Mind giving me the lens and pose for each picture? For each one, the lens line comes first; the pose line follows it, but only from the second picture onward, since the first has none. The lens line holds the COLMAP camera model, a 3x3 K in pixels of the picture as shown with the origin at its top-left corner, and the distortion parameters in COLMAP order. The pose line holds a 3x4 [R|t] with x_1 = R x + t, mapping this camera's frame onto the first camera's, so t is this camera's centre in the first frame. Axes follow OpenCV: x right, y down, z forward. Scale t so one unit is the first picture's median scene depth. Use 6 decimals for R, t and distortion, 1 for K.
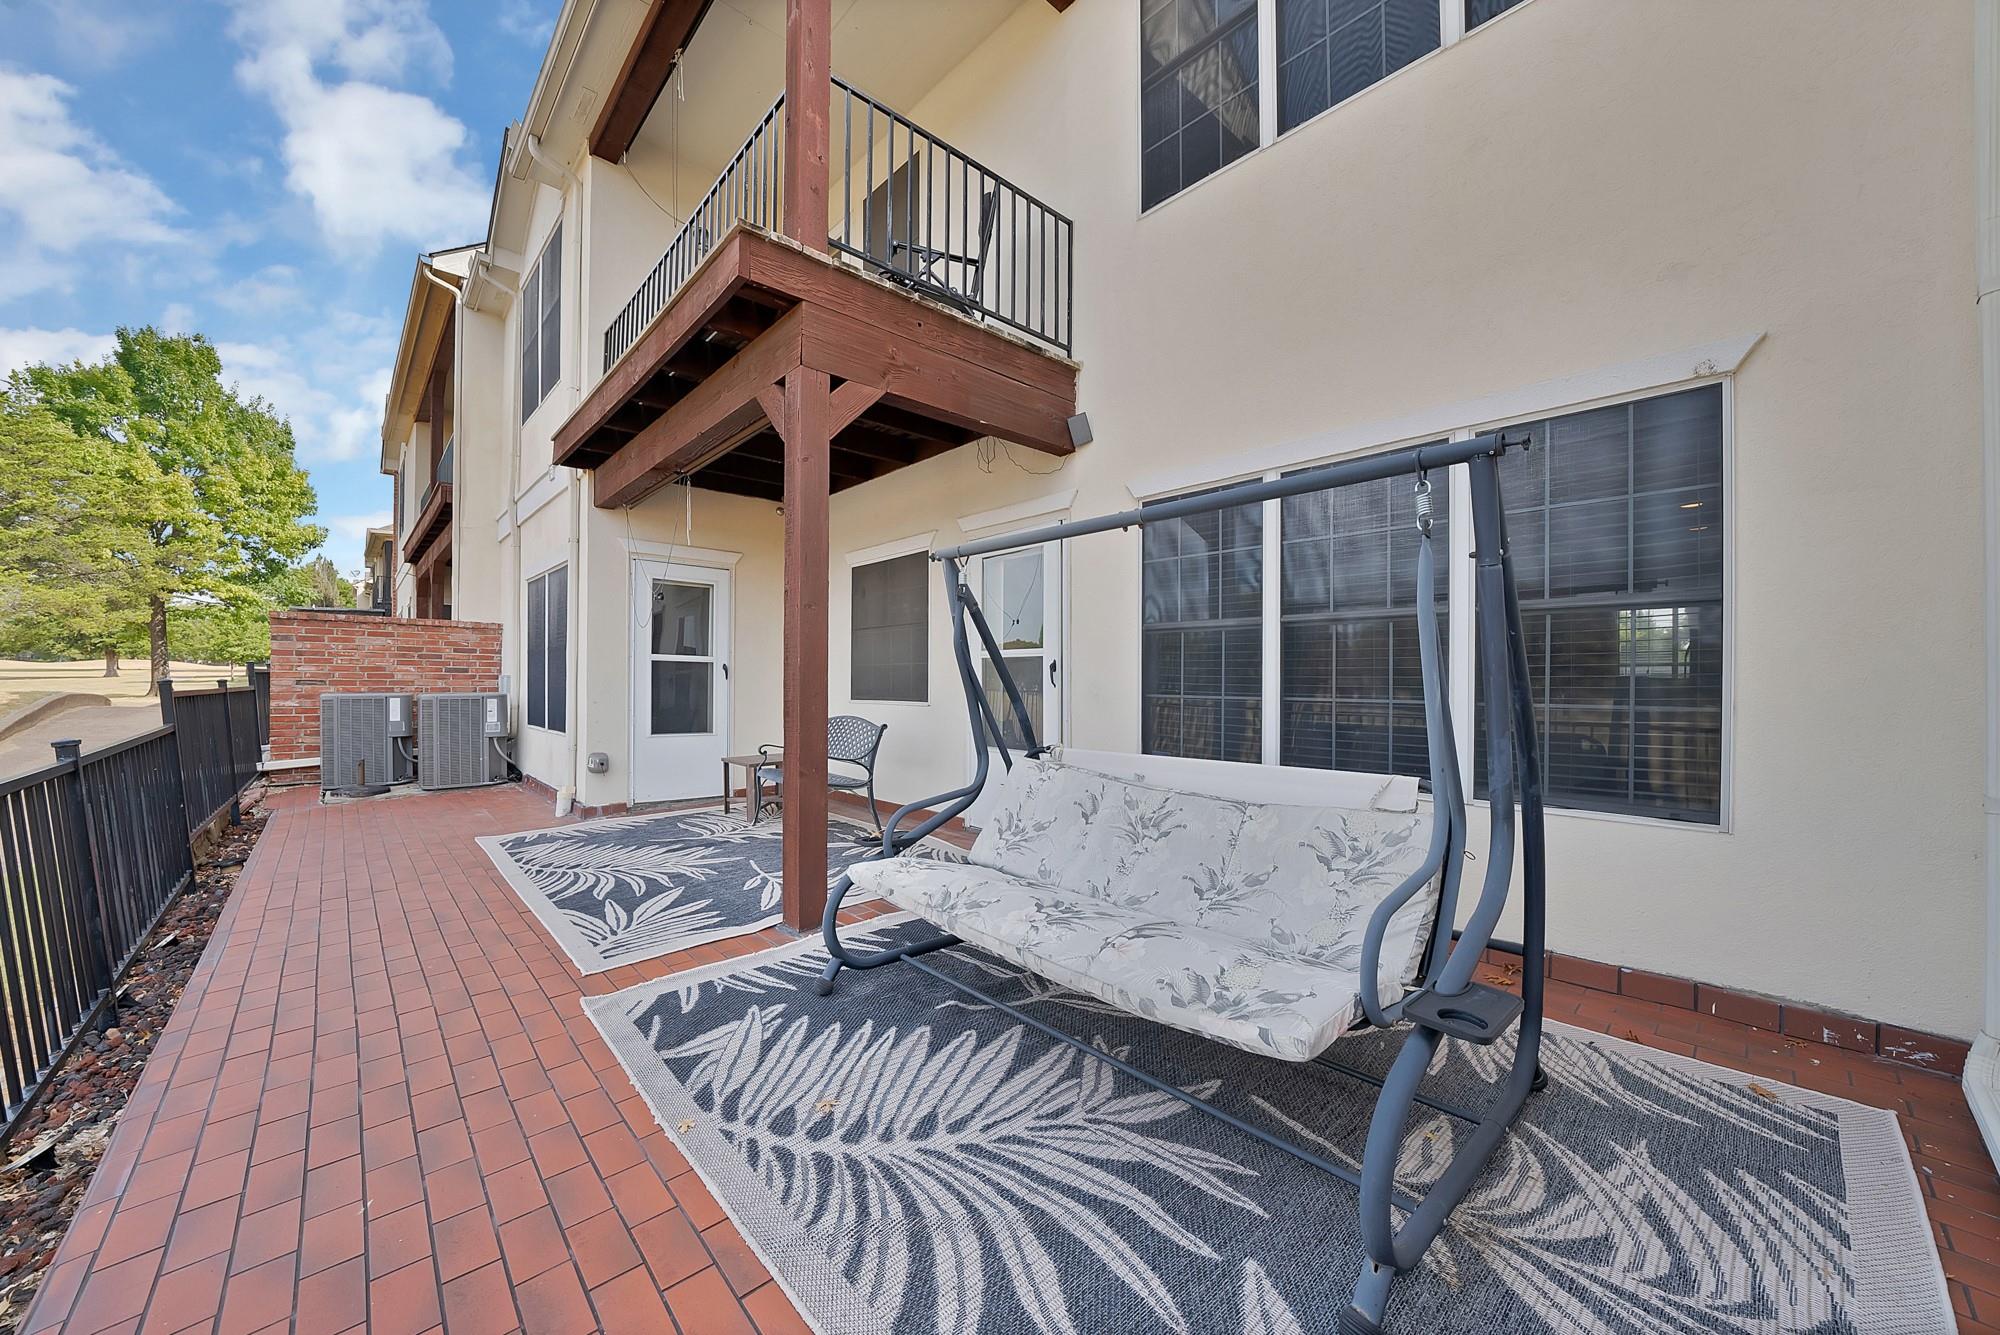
lens RADIAL K [[724.6, 0, 980.6], [0, 724.6, 670.2], [0, 0, 1]] dist [0.002689, 0.000048]
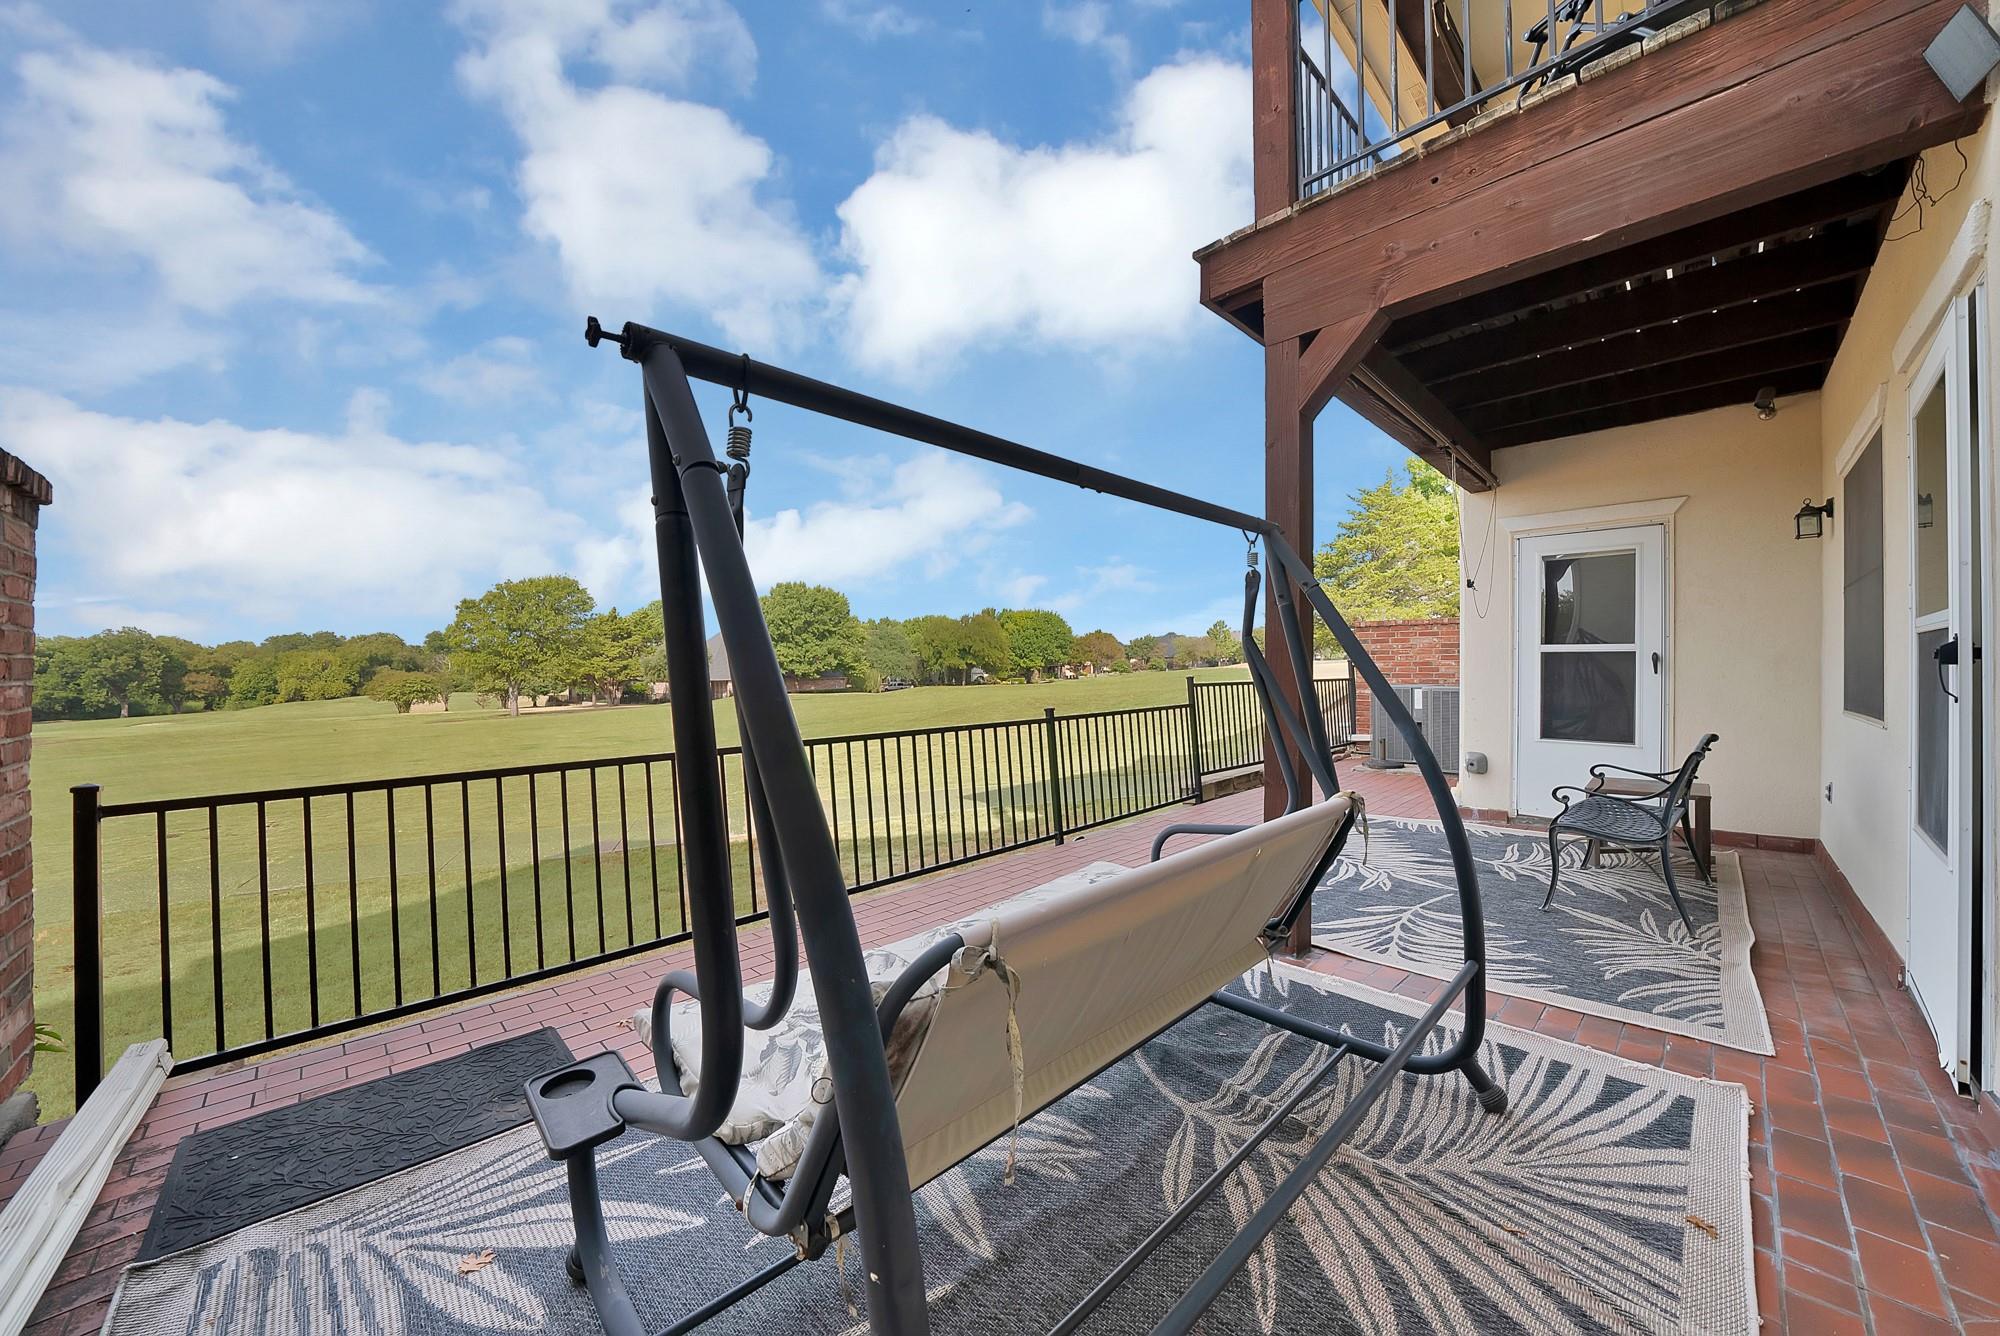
lens RADIAL K [[699.2, 0, 1006.0], [0, 699.2, 665.0], [0, 0, 1]] dist [-0.010227, -0.000161]
pose [[0.067725, -0.011240, -0.997641, 0.564172], [0.022199, 0.999706, -0.009756, -0.008332], [0.997457, -0.021486, 0.067955, 0.538825]]
